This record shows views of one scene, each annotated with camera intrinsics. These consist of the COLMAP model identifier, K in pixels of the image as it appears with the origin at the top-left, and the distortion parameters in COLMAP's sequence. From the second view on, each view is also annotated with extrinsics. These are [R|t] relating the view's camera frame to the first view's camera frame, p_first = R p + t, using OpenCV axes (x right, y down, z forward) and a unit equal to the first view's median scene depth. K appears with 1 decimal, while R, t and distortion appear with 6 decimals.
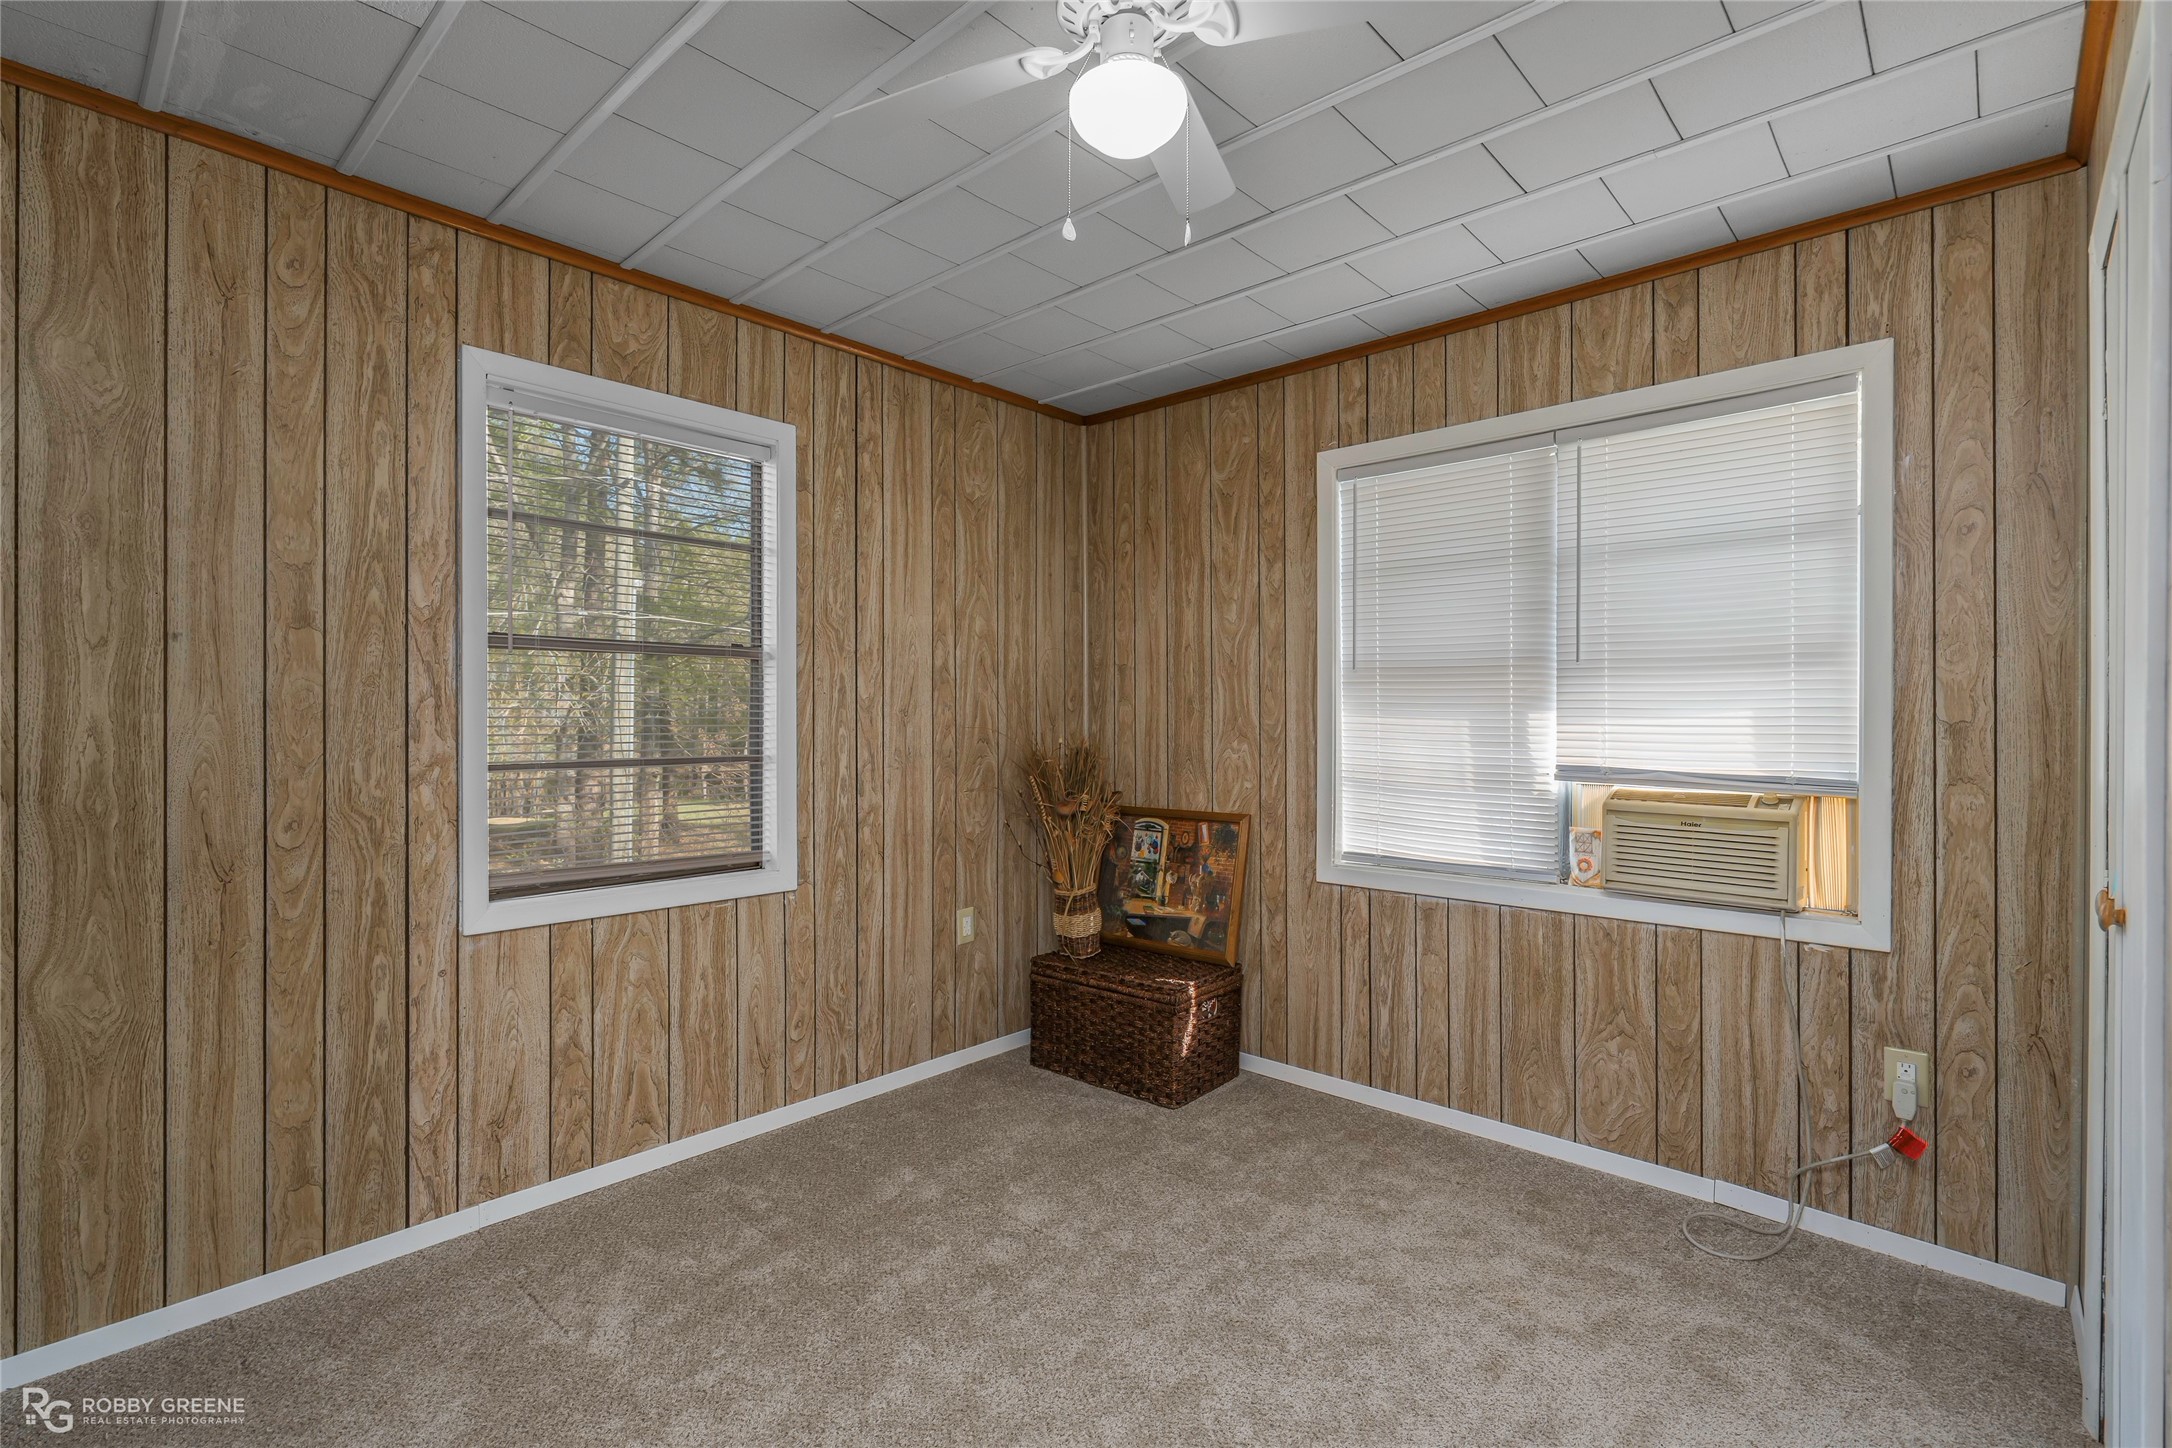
lens RADIAL K [[982.7, 0, 1066.2], [0, 982.7, 709.0], [0, 0, 1]] dist [-0.008492, 0.003276]
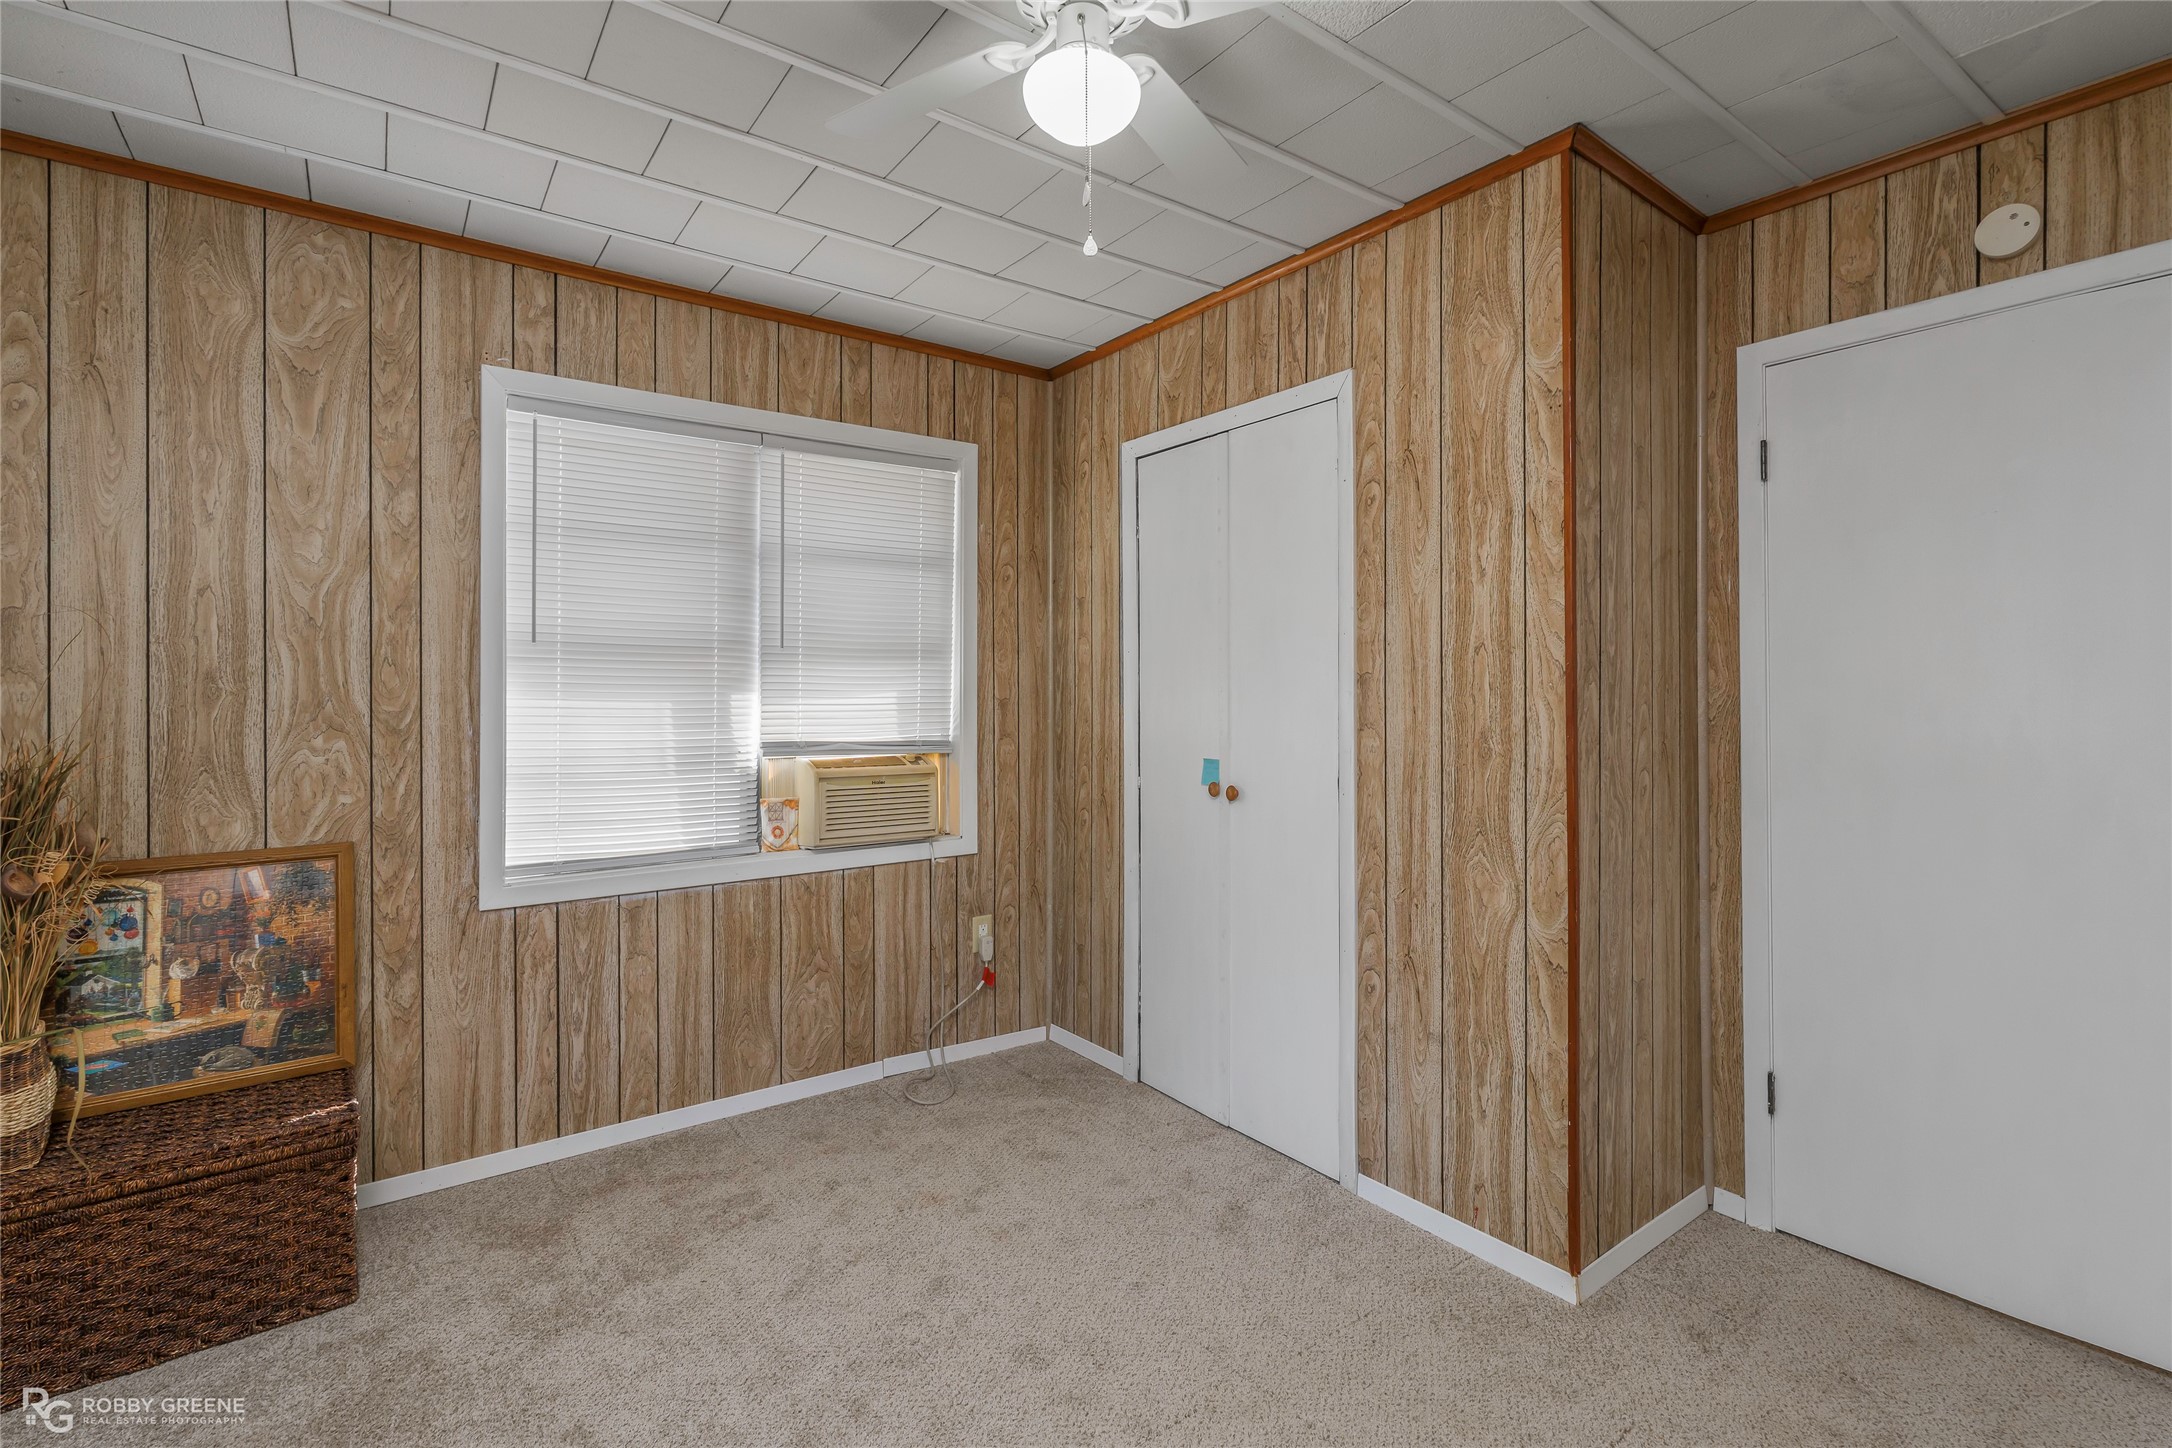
lens RADIAL K [[982.7, 0, 1072.3], [0, 982.7, 689.1], [0, 0, 1]] dist [-0.008492, 0.003276]
pose [[0.200002, 0.008721, 0.979757, -0.478694], [0.004674, 0.999941, -0.009855, 0.010444], [-0.979784, 0.006550, 0.199949, 0.439323]]
